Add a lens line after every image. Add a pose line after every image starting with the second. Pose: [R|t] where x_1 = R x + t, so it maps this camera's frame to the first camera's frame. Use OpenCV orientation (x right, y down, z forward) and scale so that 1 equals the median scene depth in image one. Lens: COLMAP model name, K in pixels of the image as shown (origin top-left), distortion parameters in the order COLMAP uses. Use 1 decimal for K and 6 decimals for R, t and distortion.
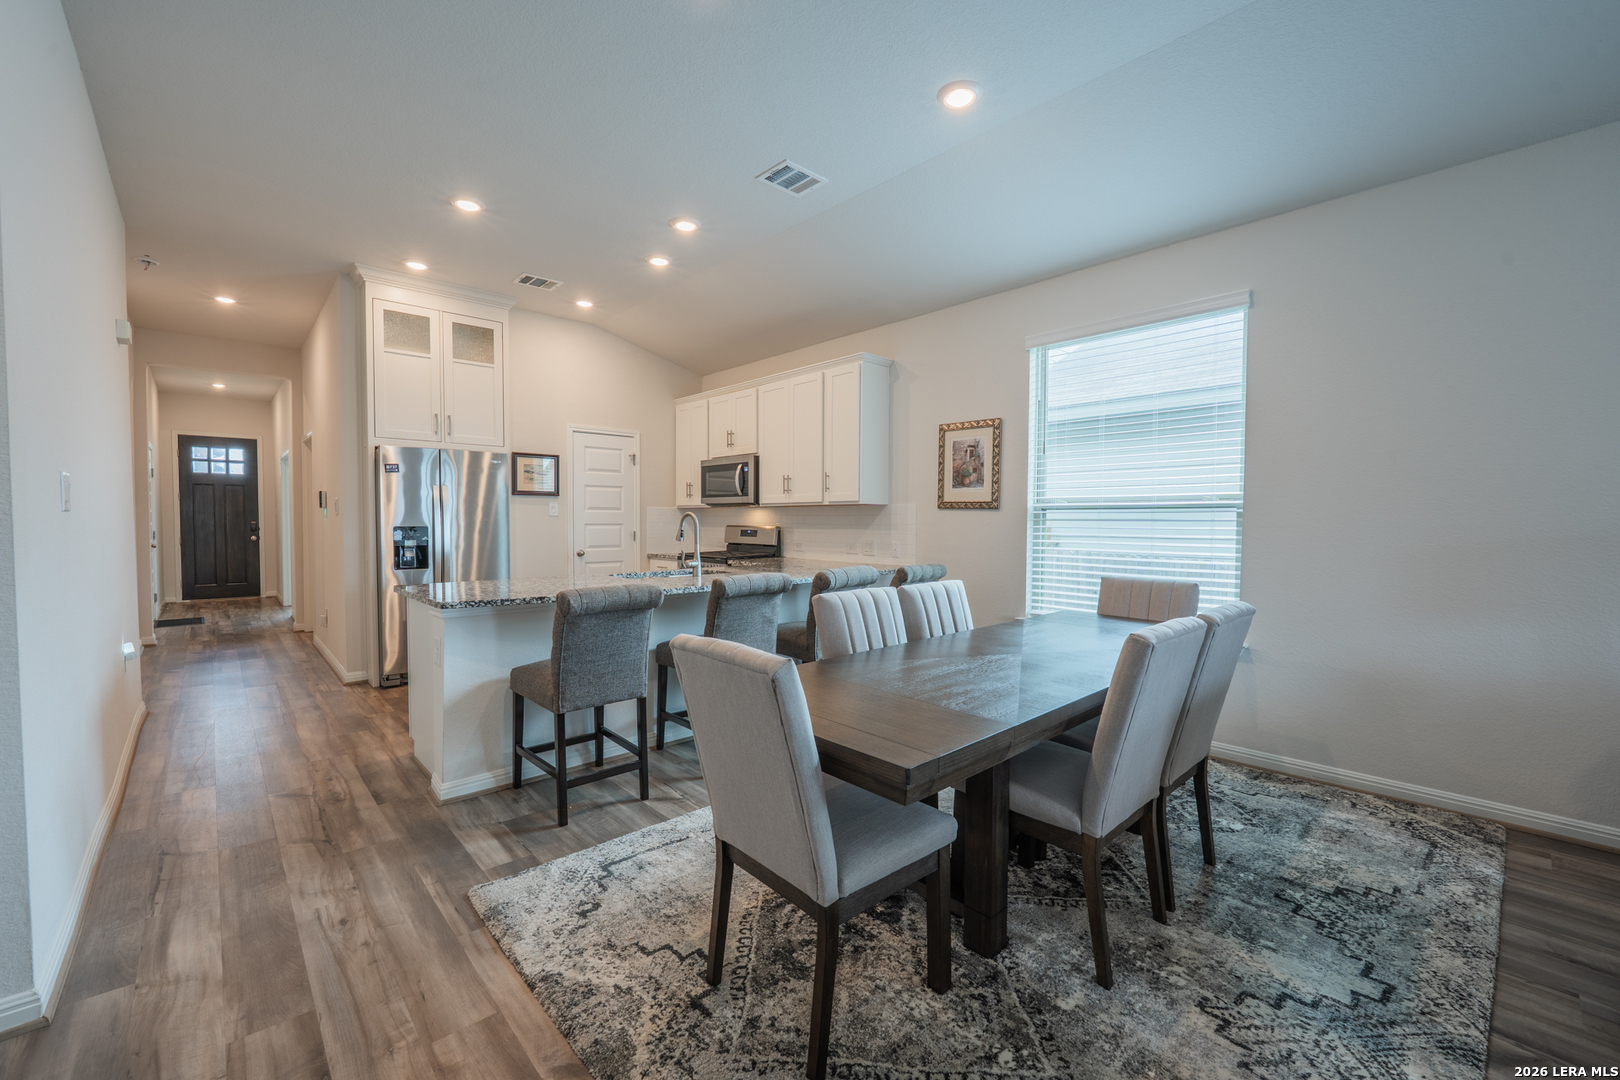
lens RADIAL K [[661.5, 0, 799.5], [0, 661.5, 541.3], [0, 0, 1]] dist [-0.005215, -0.003542]
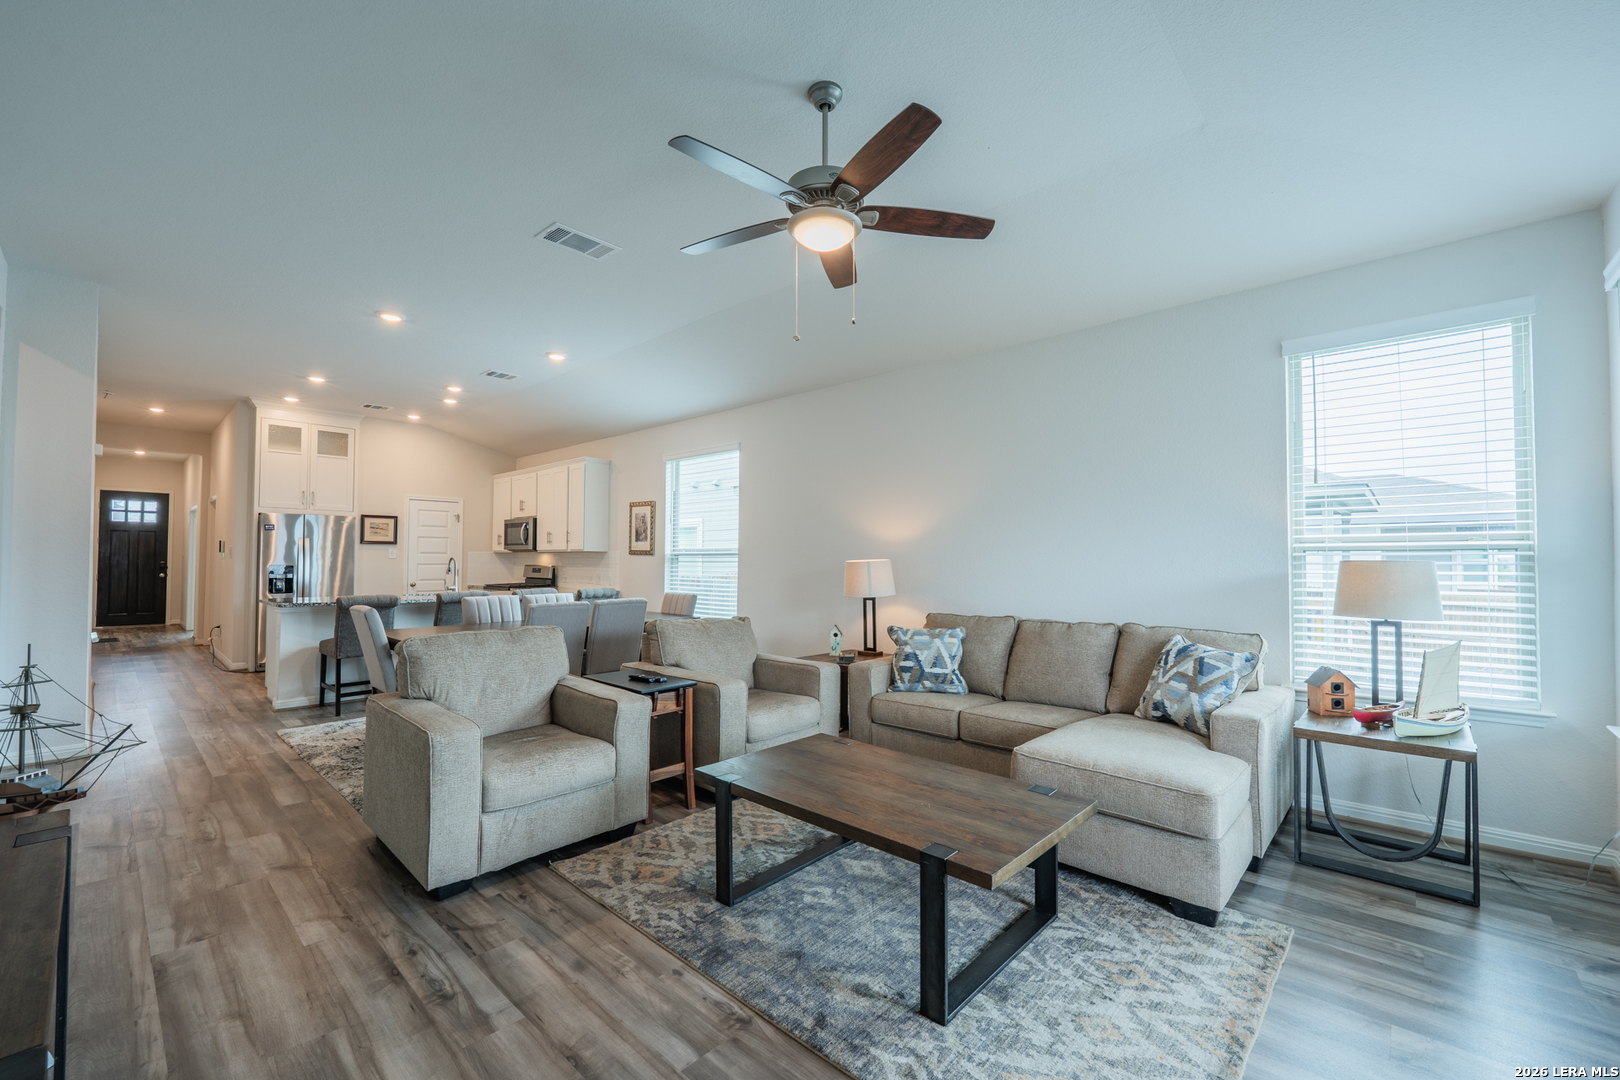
lens RADIAL K [[661.5, 0, 799.5], [0, 661.5, 541.3], [0, 0, 1]] dist [-0.005215, -0.003542]
pose [[0.996142, 0.003427, 0.087685, 0.473869], [0.001874, 0.998178, -0.060305, 0.016162], [-0.087732, 0.060237, 0.994321, -0.626135]]
